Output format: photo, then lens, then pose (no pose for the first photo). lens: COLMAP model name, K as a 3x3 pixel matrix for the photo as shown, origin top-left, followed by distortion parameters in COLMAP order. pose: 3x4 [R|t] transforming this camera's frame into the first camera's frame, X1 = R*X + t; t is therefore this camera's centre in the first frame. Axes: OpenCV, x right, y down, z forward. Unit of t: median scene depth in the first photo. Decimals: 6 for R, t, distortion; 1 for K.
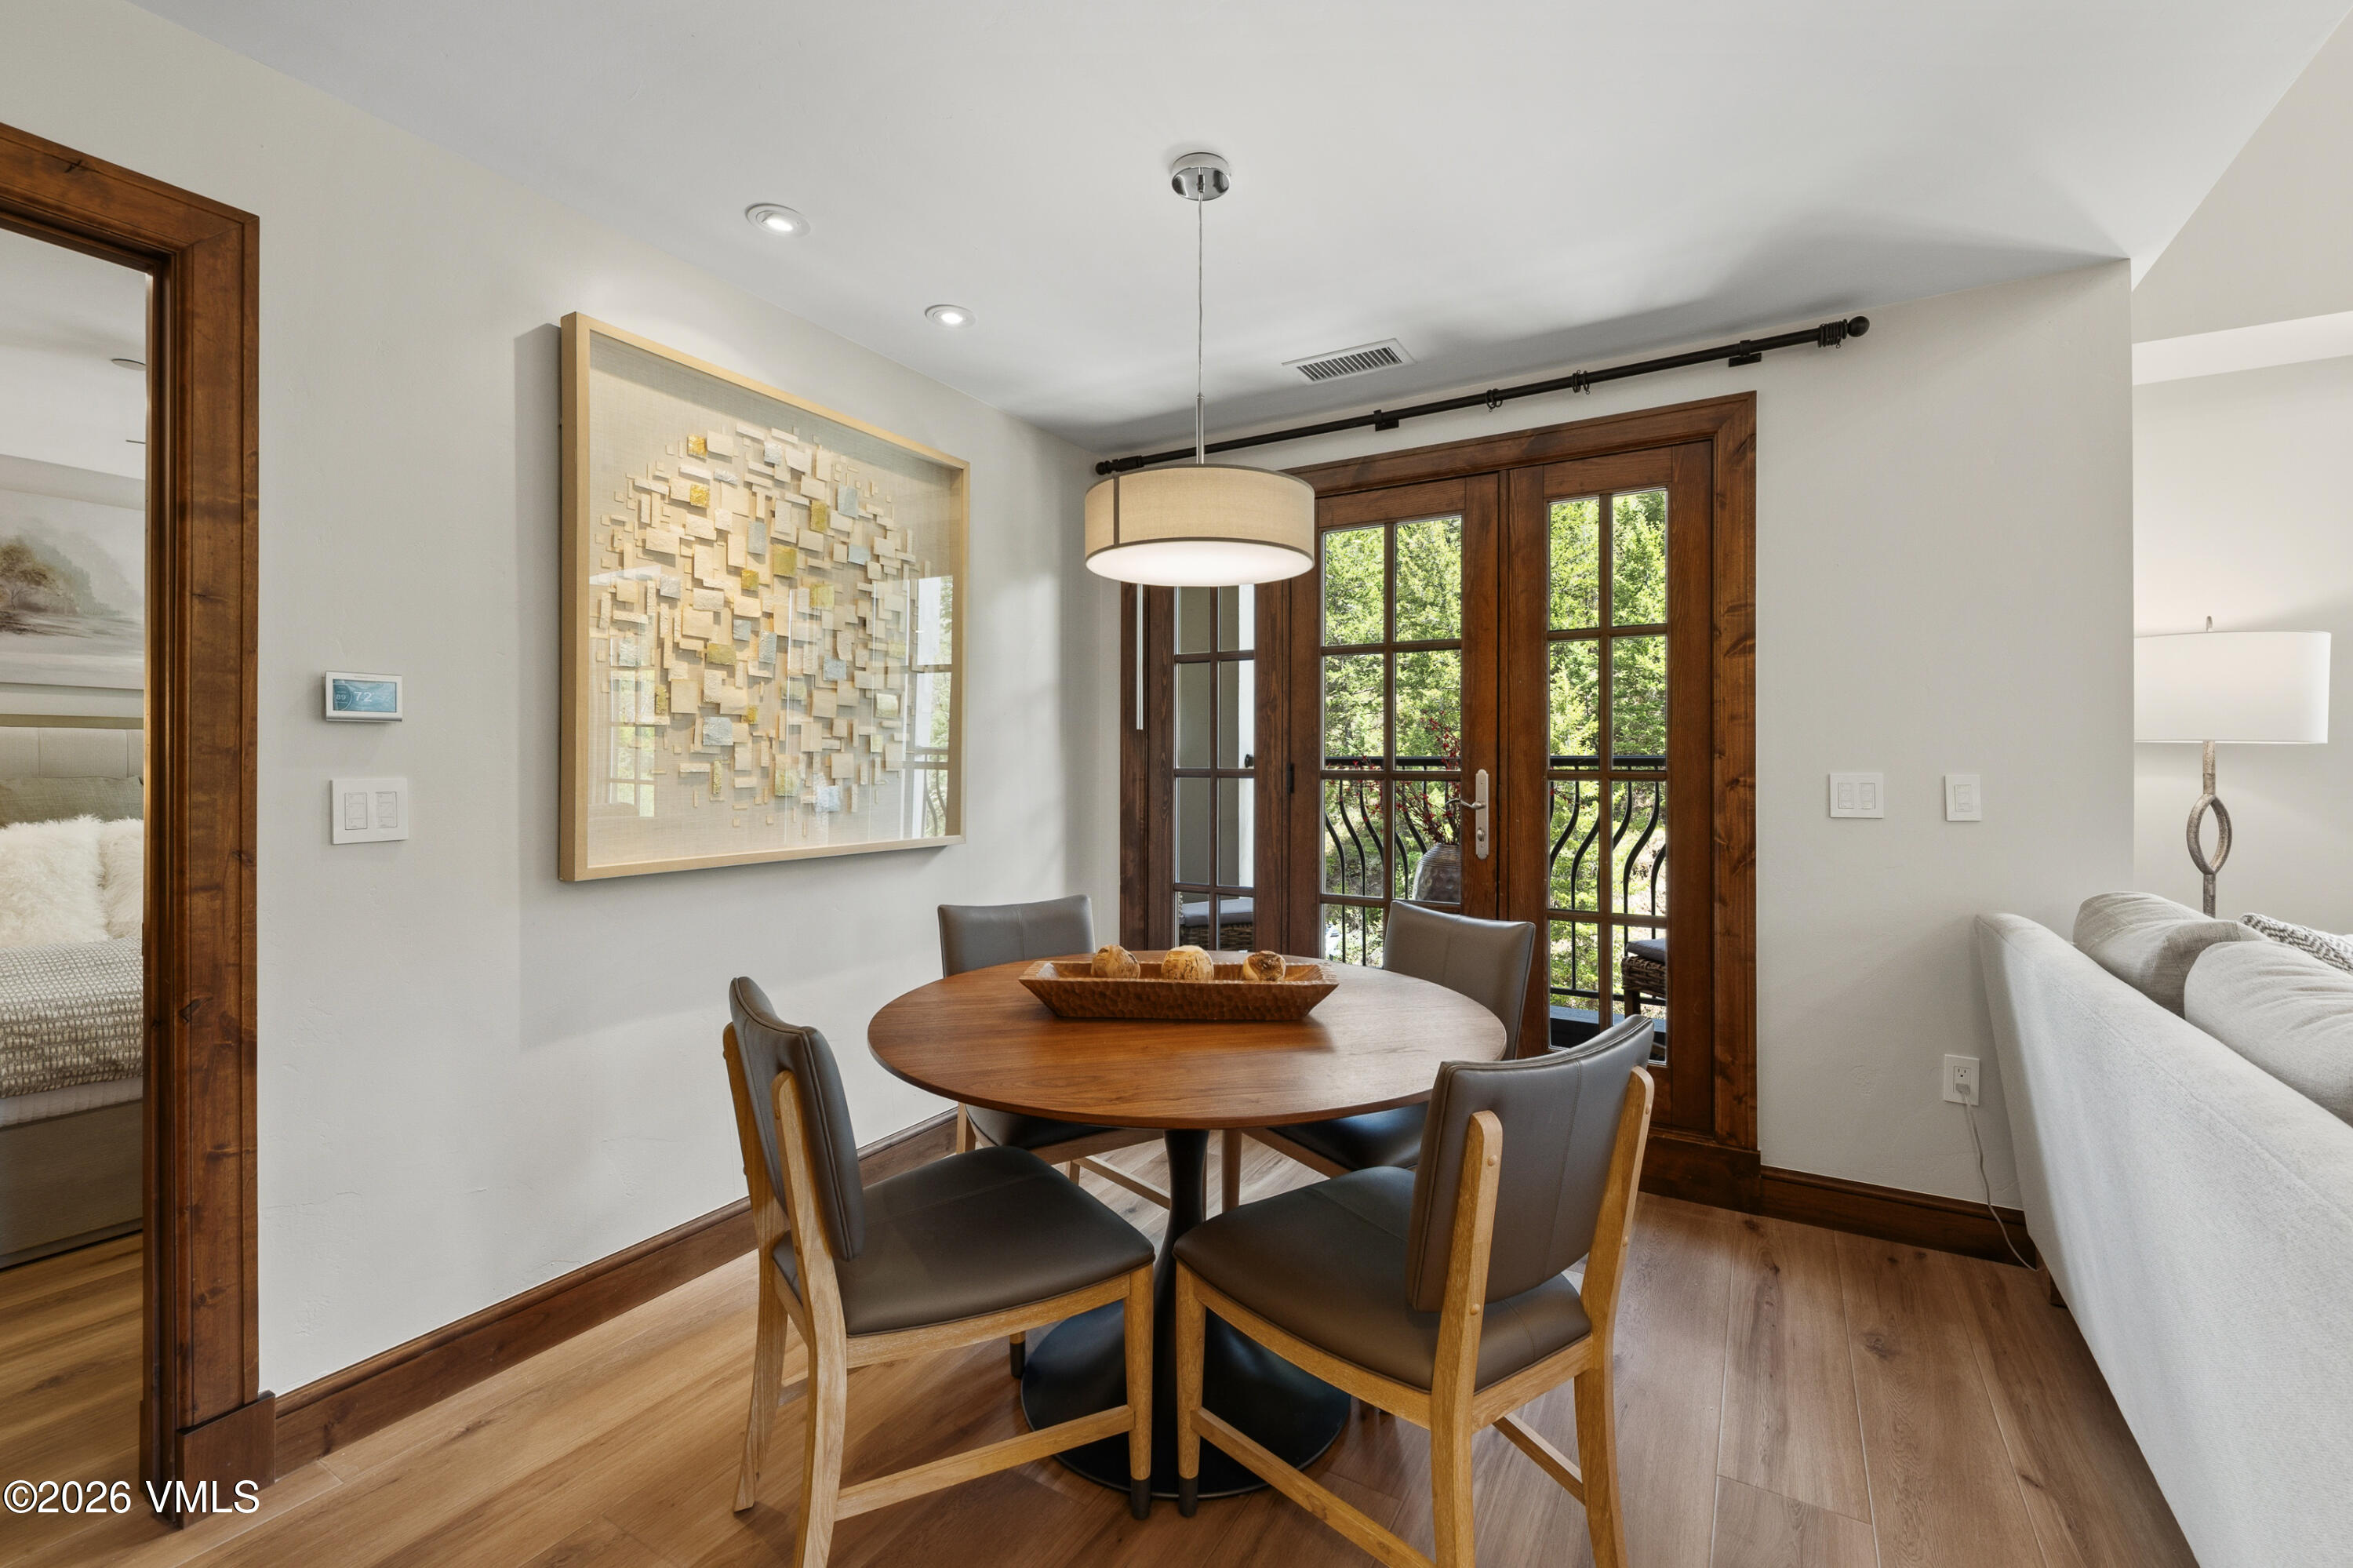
lens RADIAL K [[978.5, 0, 1174.3], [0, 978.5, 766.6], [0, 0, 1]] dist [0.009296, -0.003601]
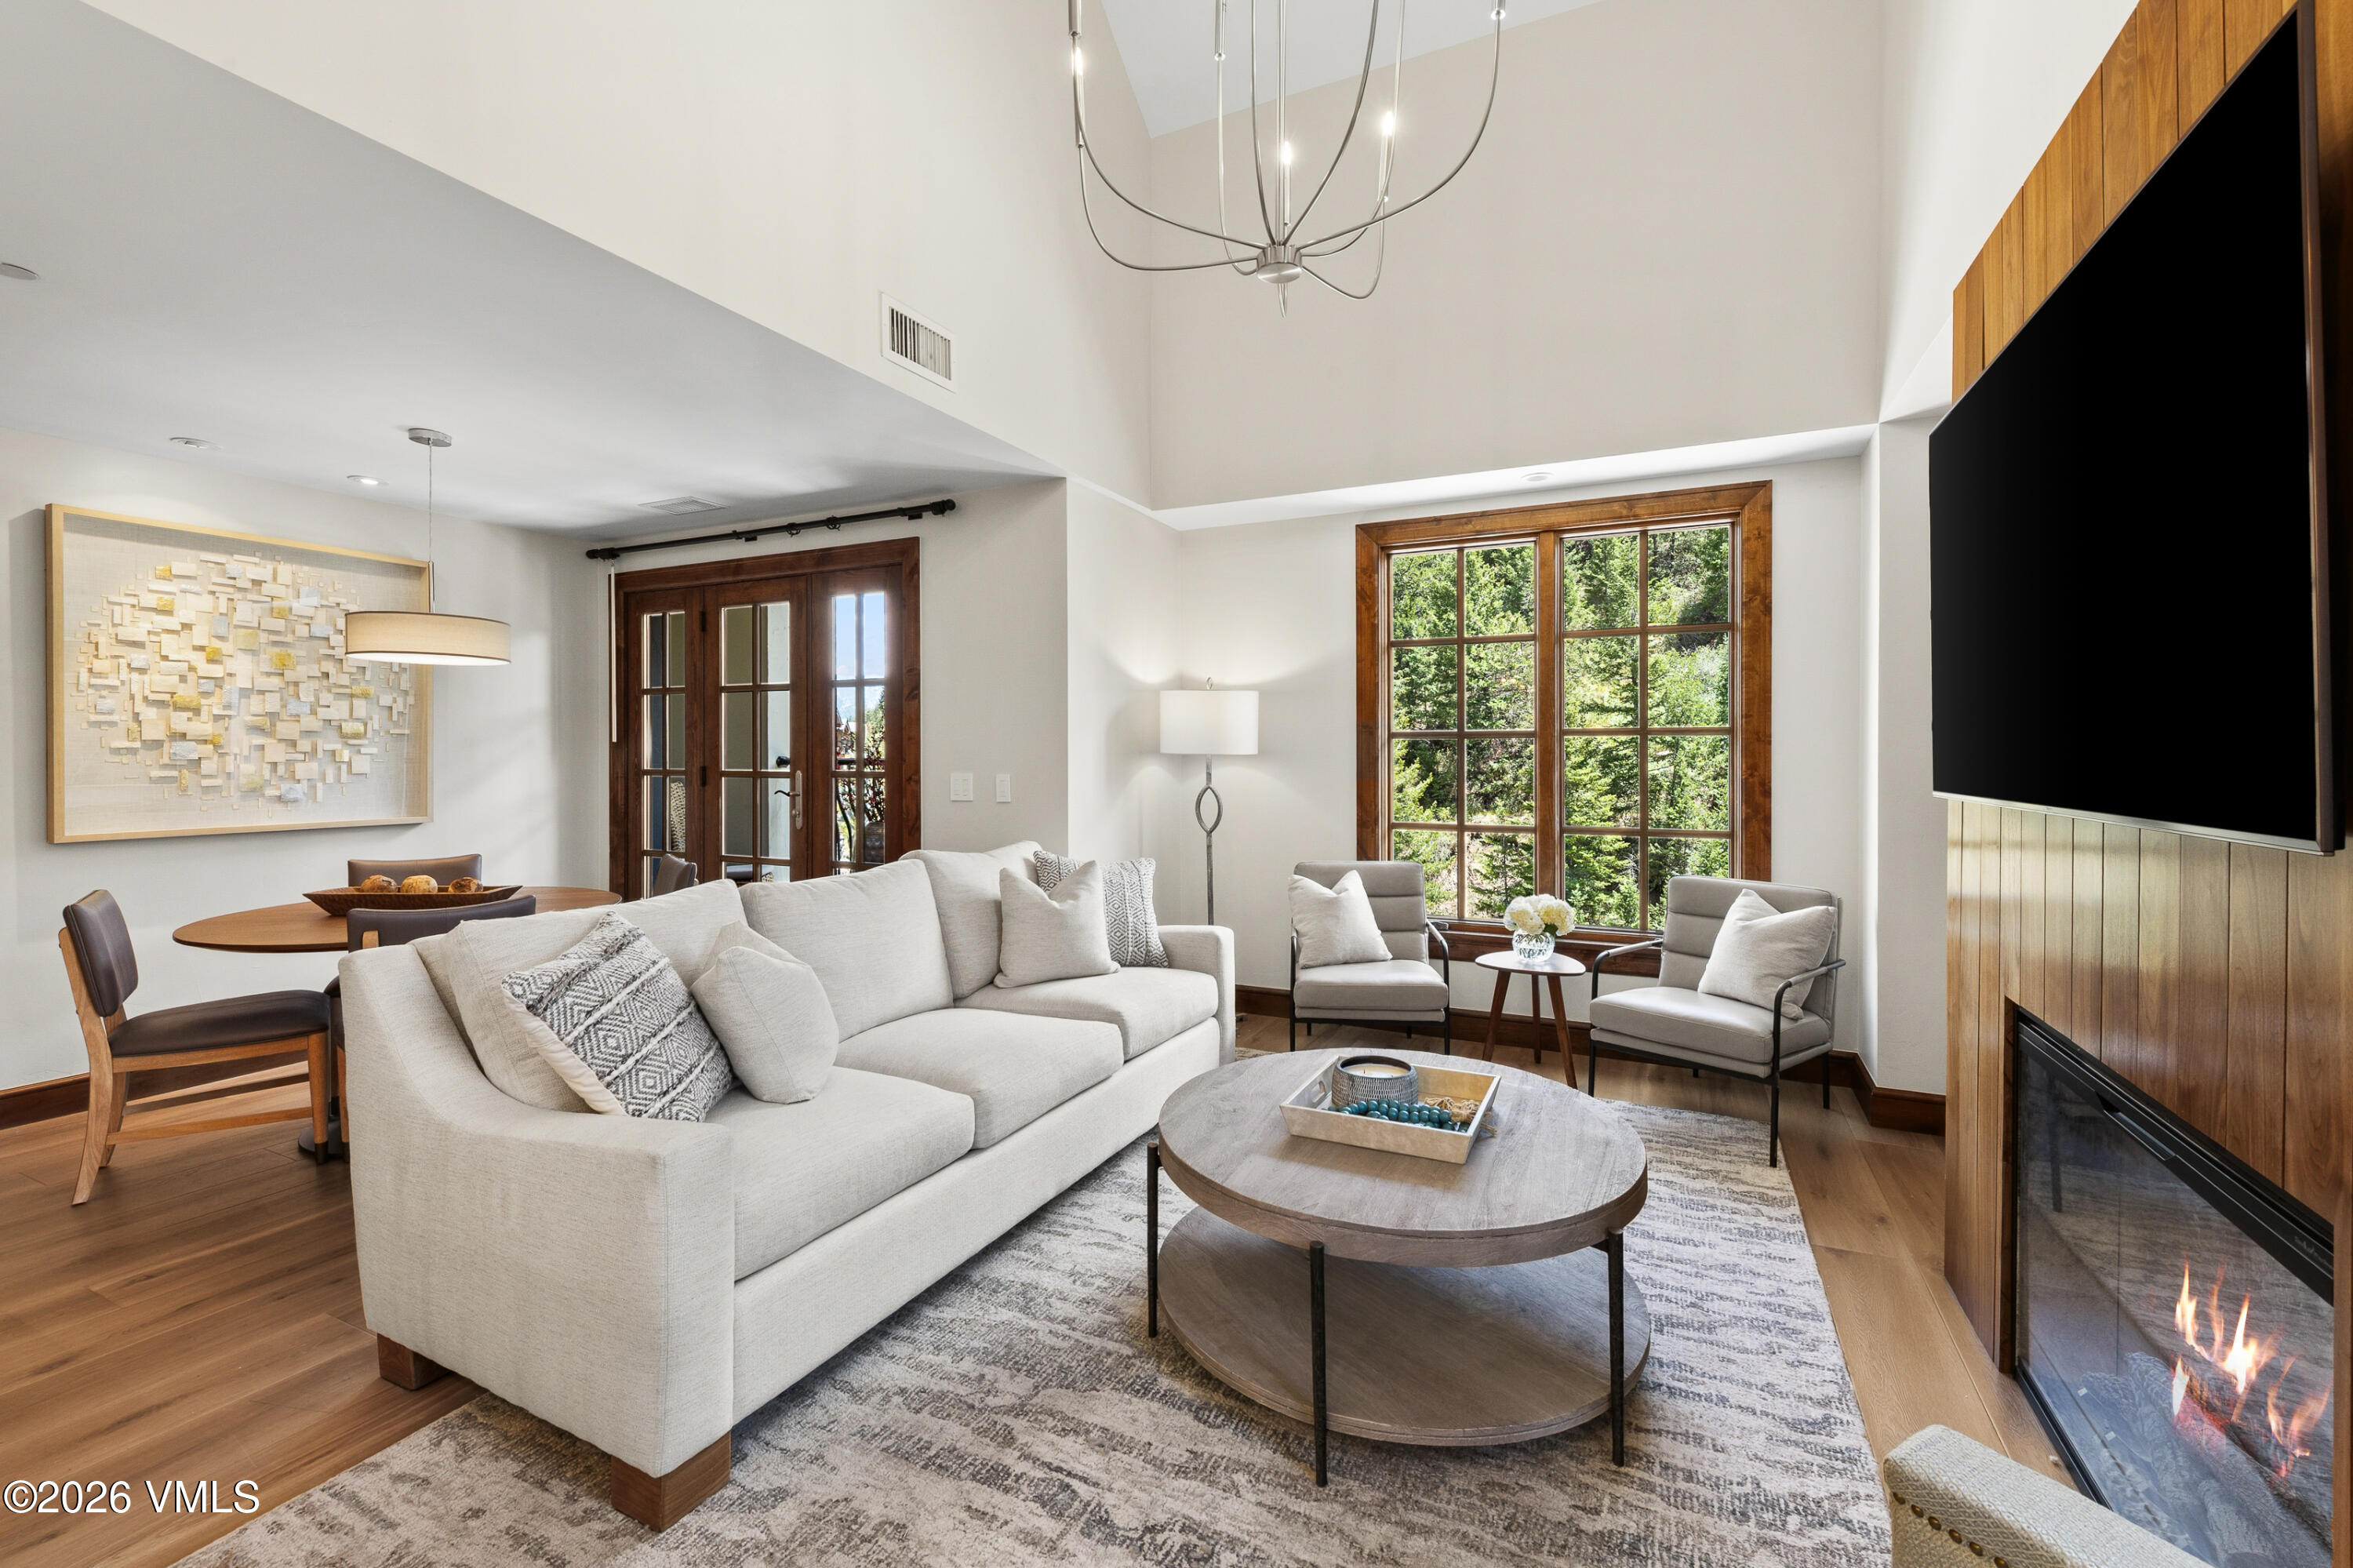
lens RADIAL K [[978.5, 0, 1170.8], [0, 978.5, 758.9], [0, 0, 1]] dist [0.009296, -0.003601]
pose [[0.995777, -0.002344, 0.091772, 0.847535], [0.002207, 0.999996, 0.001591, -0.019192], [-0.091775, -0.001381, 0.995779, -0.630506]]
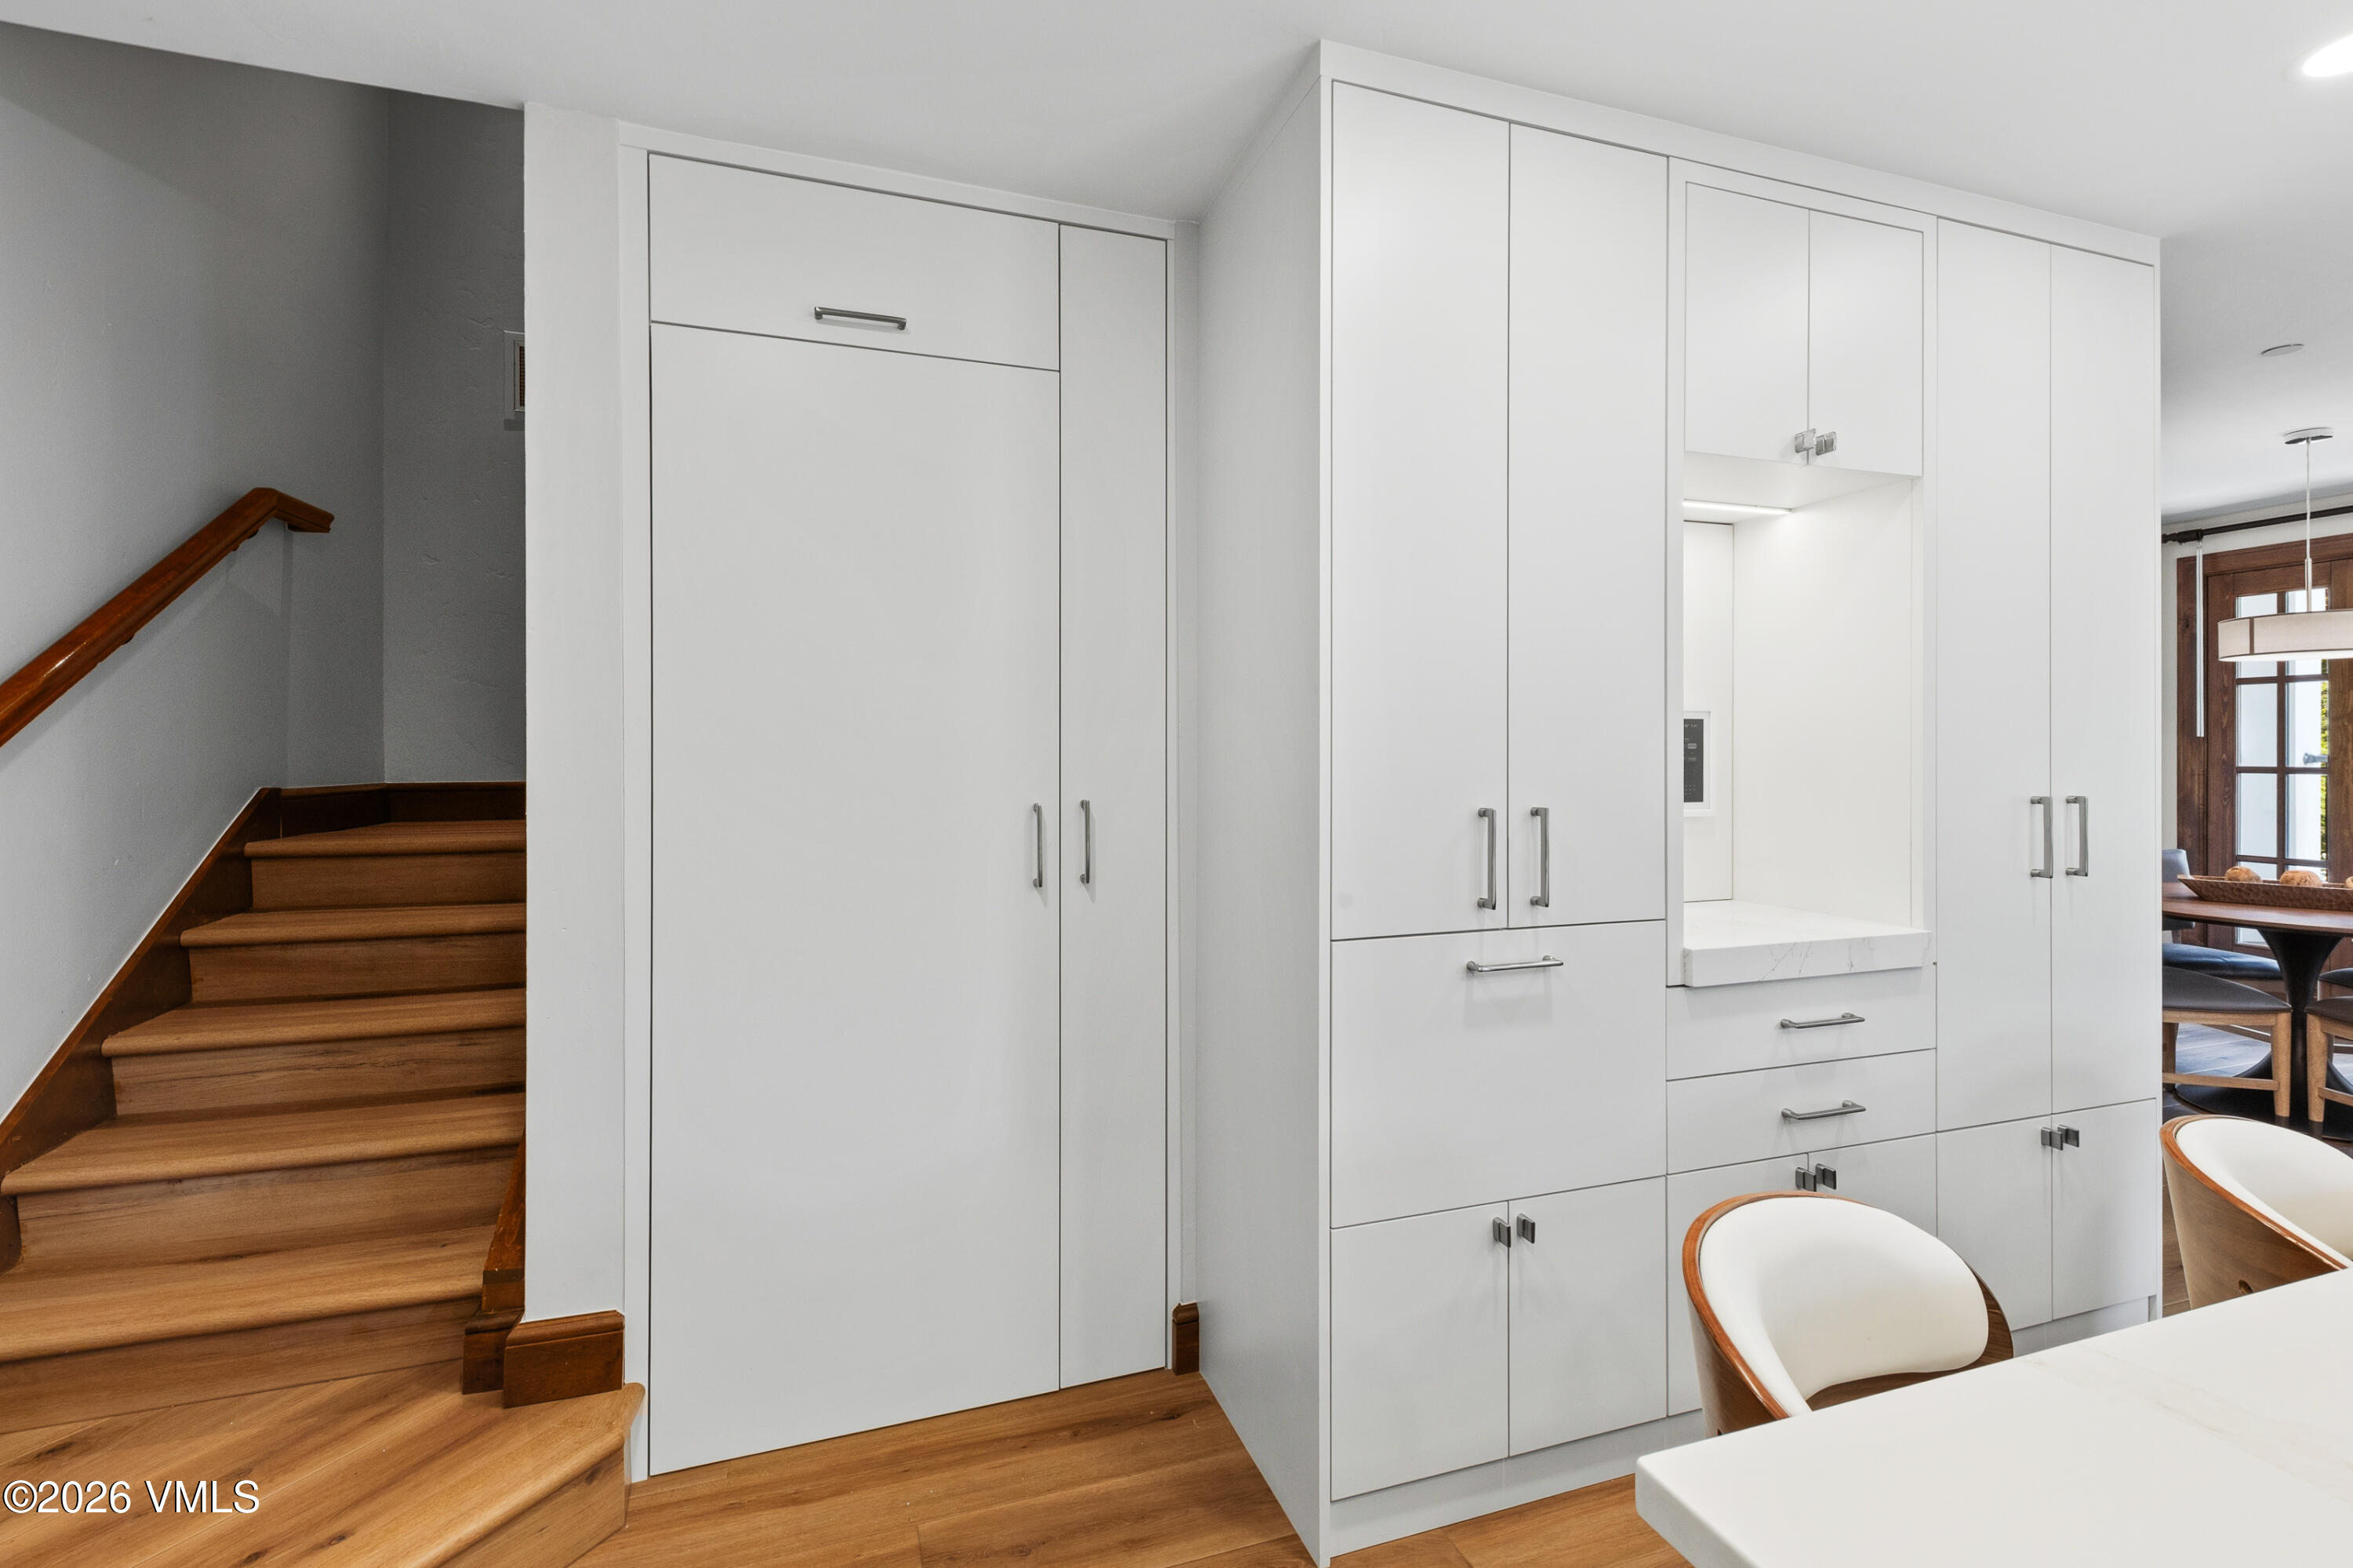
lens RADIAL K [[1046.4, 0, 1220.1], [0, 1046.4, 758.9], [0, 0, 1]] dist [0.001200, -0.001198]
pose [[0.769196, 0.000961, -0.639012, -0.202787], [0.001224, 0.999995, 0.002977, -0.018430], [0.639012, -0.003072, 0.769191, -1.237530]]
